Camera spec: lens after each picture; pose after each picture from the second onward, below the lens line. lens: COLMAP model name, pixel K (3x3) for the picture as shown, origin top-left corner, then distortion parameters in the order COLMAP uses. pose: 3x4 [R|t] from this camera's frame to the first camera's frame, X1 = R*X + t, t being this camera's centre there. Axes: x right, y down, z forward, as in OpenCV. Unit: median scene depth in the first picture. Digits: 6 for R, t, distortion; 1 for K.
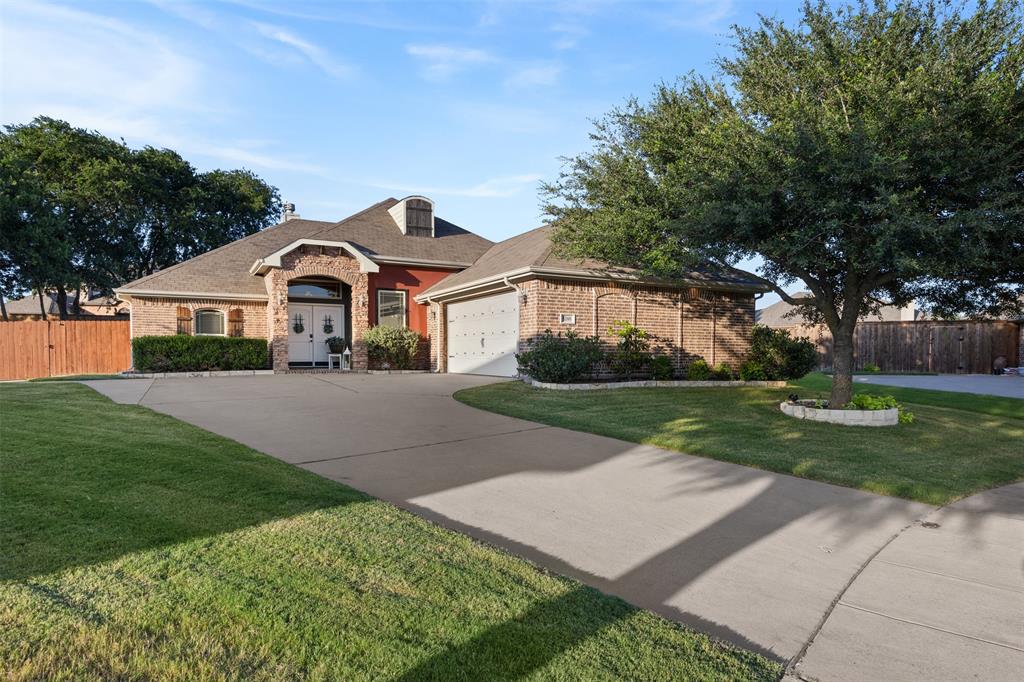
lens RADIAL K [[613.5, 0, 507.8], [0, 613.5, 376.7], [0, 0, 1]] dist [0.003349, -0.001511]
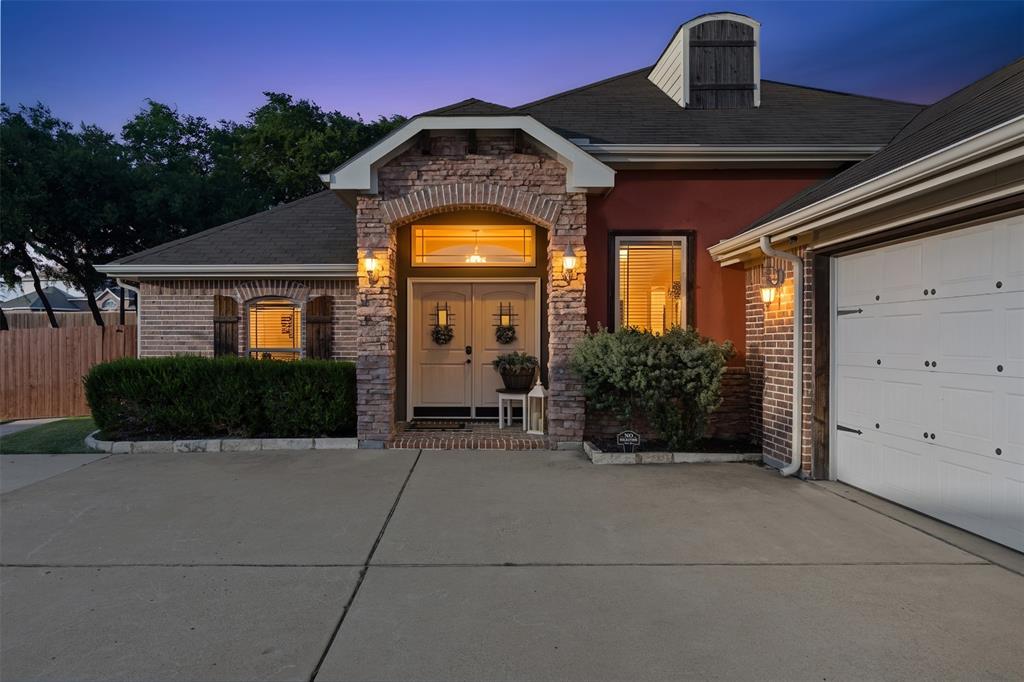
lens RADIAL K [[613.5, 0, 469.6], [0, 613.5, 343.2], [0, 0, 1]] dist [0.003349, -0.001511]
pose [[0.877154, 0.001583, -0.480206, -0.110417], [-0.016655, 0.999493, -0.027129, -0.064129], [0.479919, 0.031794, 0.876736, 0.652105]]
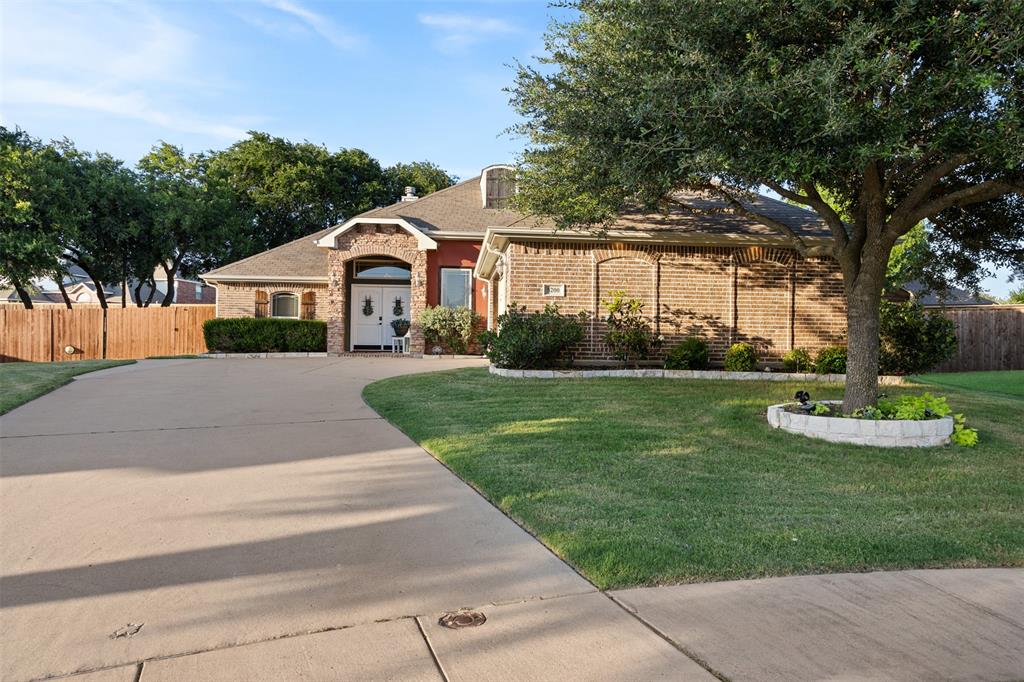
lens RADIAL K [[656.6, 0, 509.5], [0, 656.6, 337.9], [0, 0, 1]] dist [0.006676, 0.001714]
pose [[0.923364, 0.004157, -0.383903, 0.282153], [-0.023367, 0.998696, -0.045390, 0.006430], [0.383214, 0.050882, 0.922257, 0.141294]]
